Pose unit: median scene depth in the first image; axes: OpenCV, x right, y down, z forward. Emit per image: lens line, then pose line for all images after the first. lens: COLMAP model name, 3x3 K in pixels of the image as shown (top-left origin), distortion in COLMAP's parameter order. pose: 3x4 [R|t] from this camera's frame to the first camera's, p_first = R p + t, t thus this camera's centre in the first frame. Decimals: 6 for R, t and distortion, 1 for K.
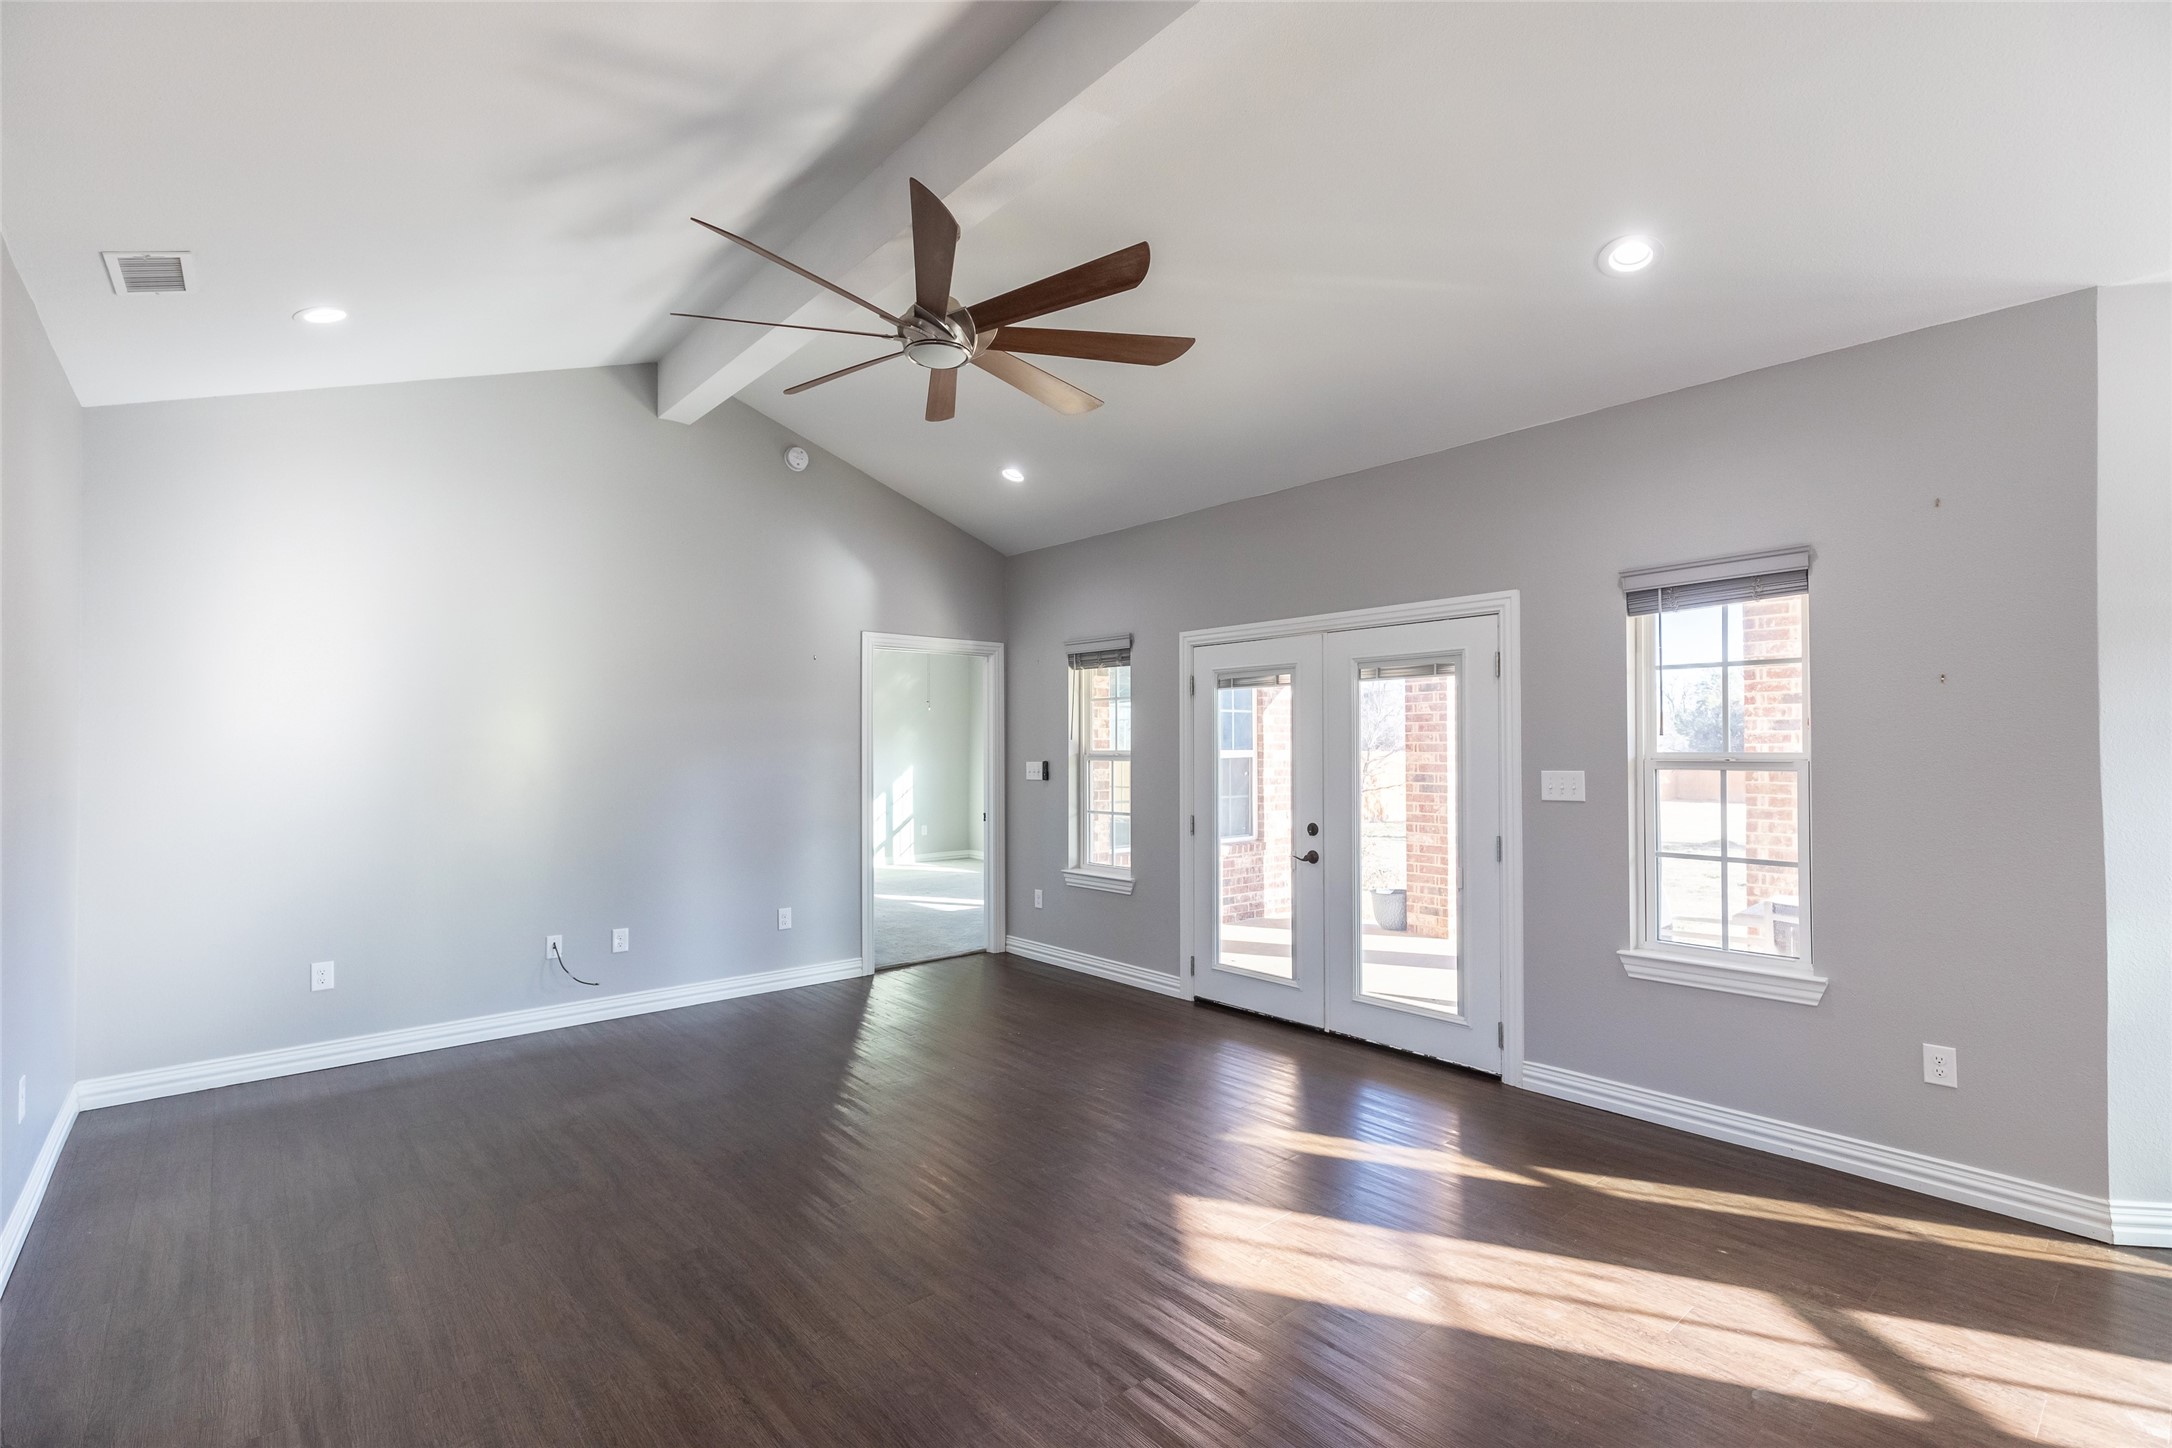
lens RADIAL K [[973.5, 0, 1084.0], [0, 973.5, 732.7], [0, 0, 1]] dist [0.003778, 0.000423]
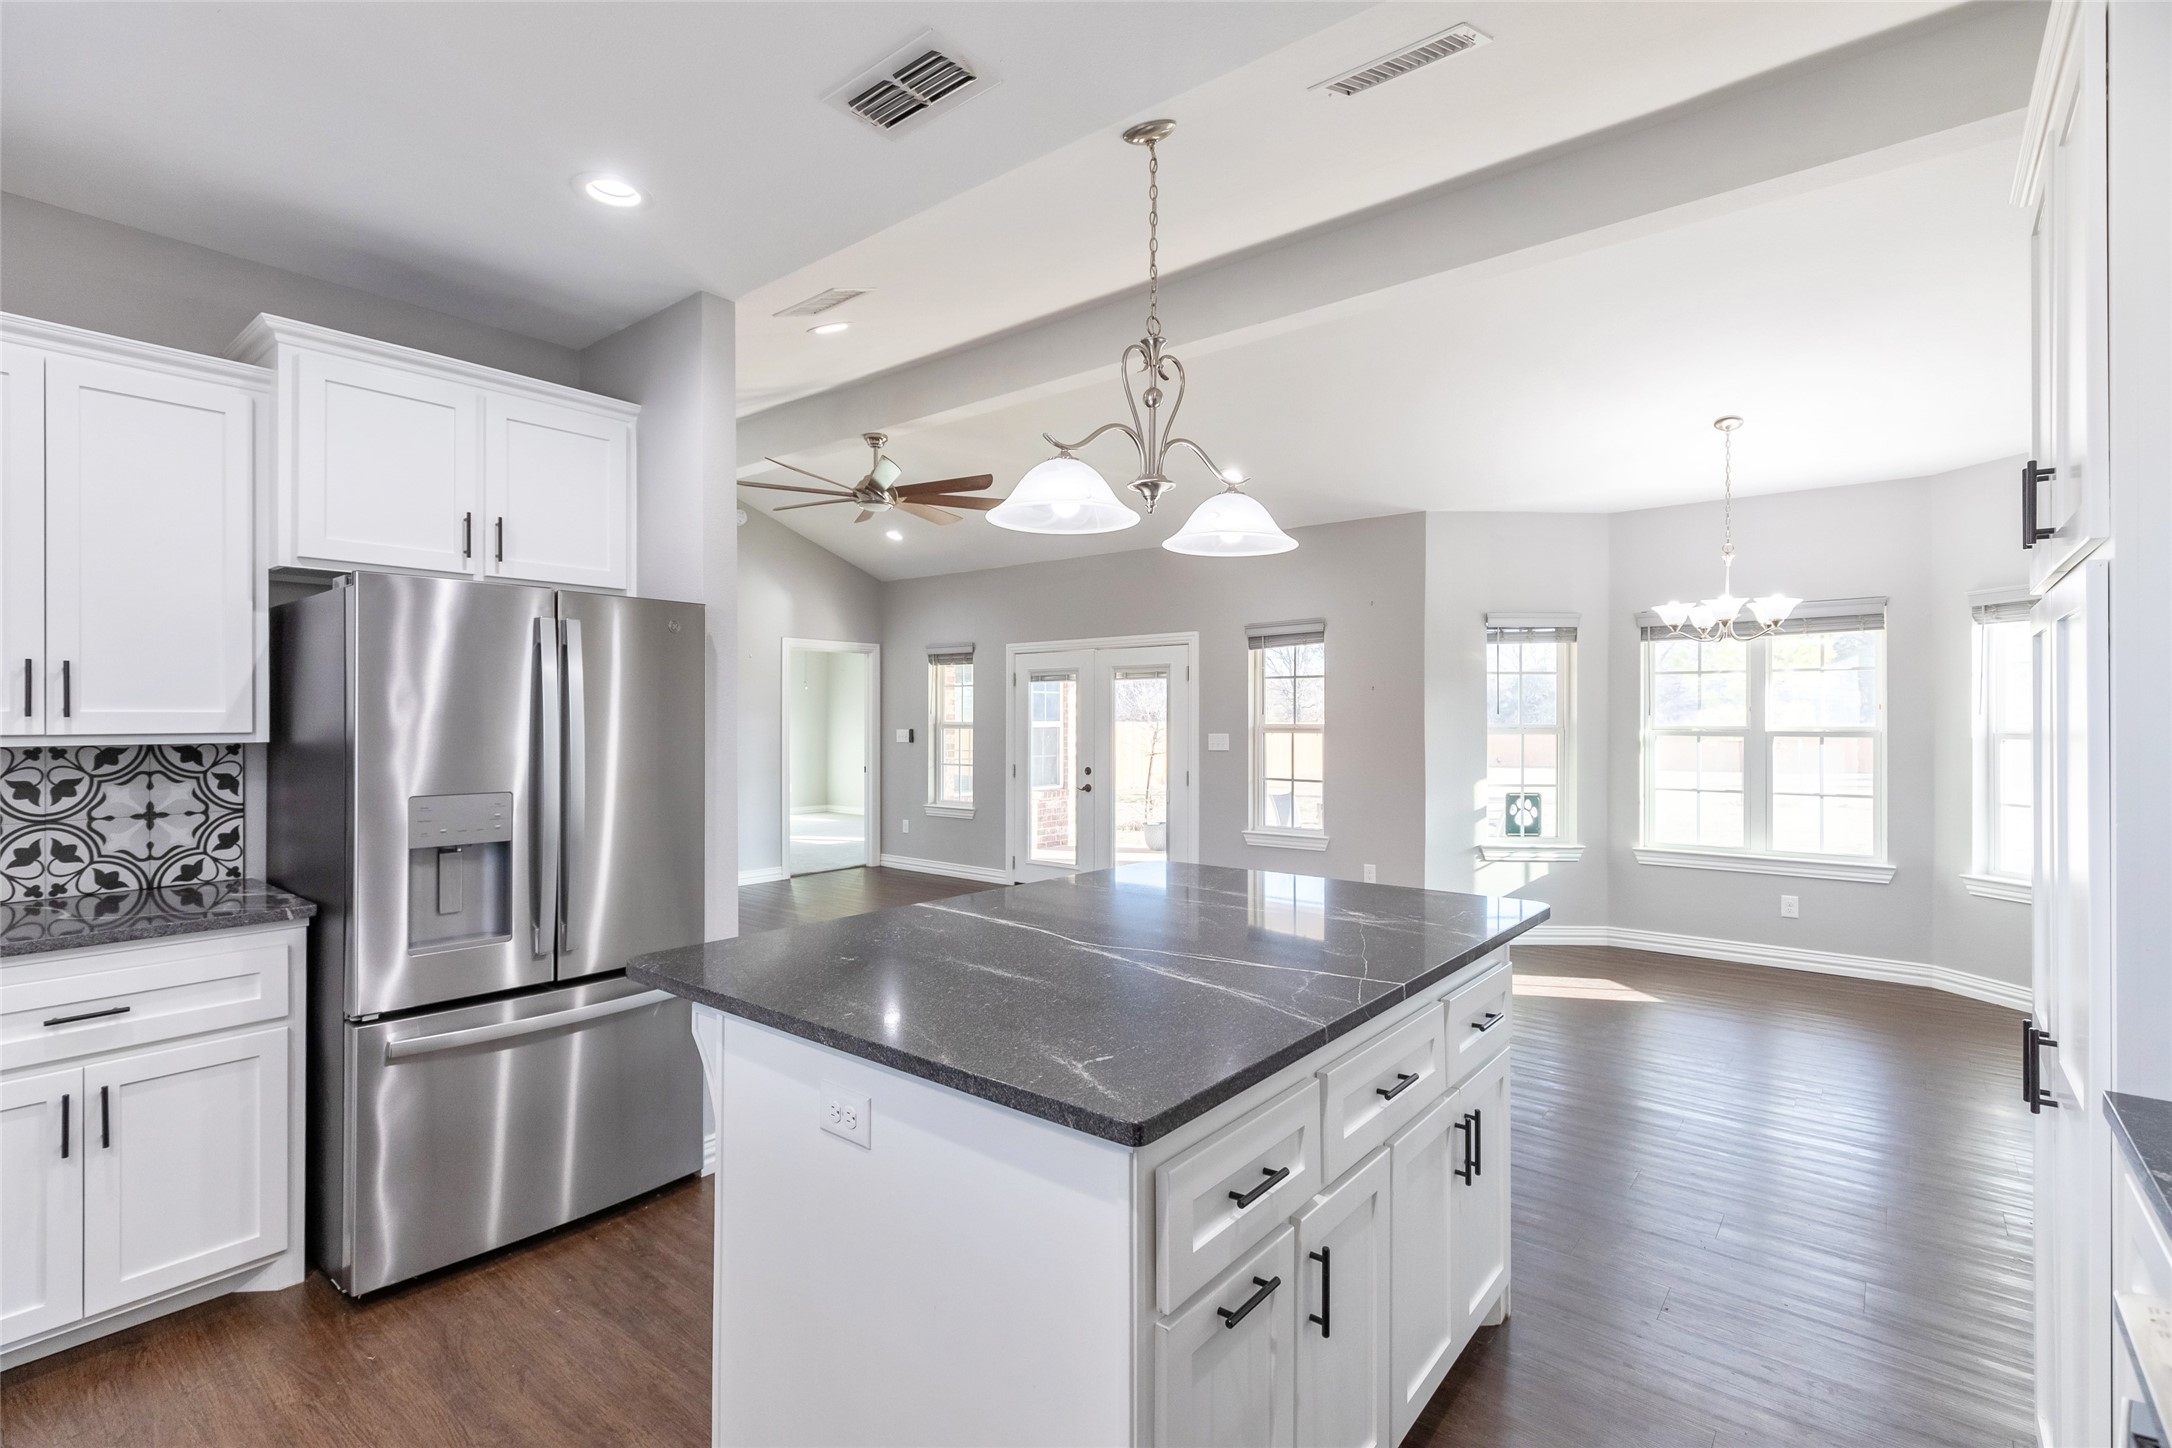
lens RADIAL K [[987.2, 0, 1065.8], [0, 987.2, 716.7], [0, 0, 1]] dist [-0.000987, -0.000060]
pose [[0.987355, 0.002567, 0.158504, -0.053725], [-0.004863, 0.999889, 0.014099, -0.012188], [-0.158450, -0.014692, 0.987258, -0.538708]]
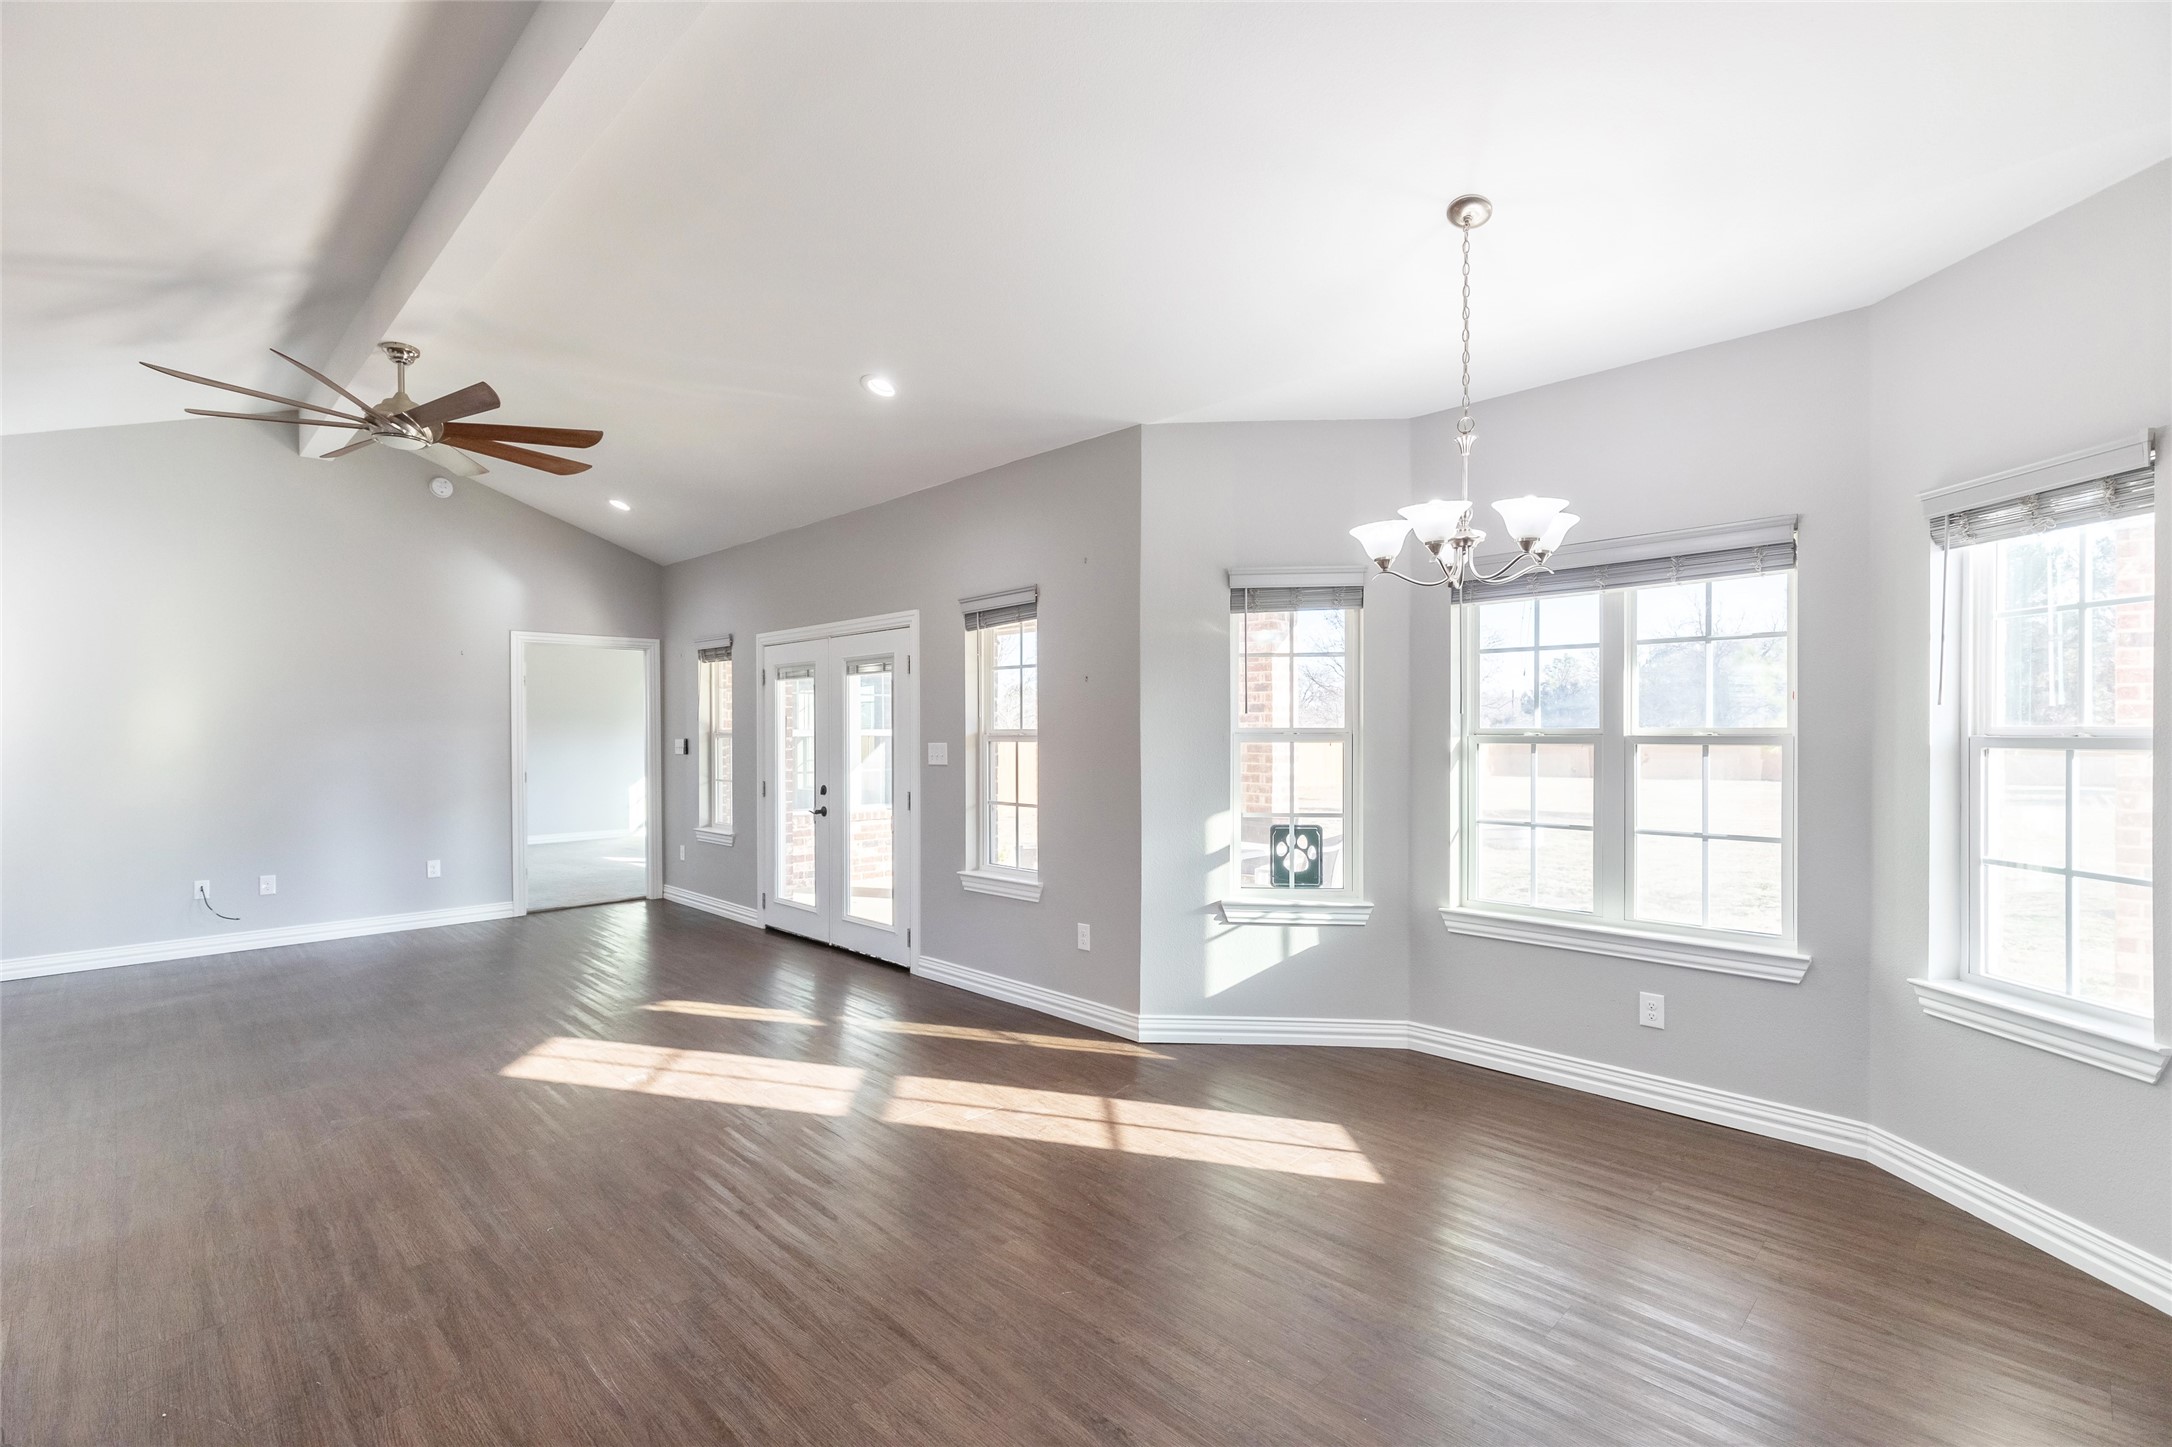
lens RADIAL K [[957.2, 0, 1071.7], [0, 957.2, 732.9], [0, 0, 1]] dist [0.002967, -0.000143]
pose [[0.997506, -0.003331, 0.070499, 0.419655], [0.001857, 0.999779, 0.020963, -0.002124], [-0.070553, -0.020780, 0.997292, -0.254244]]
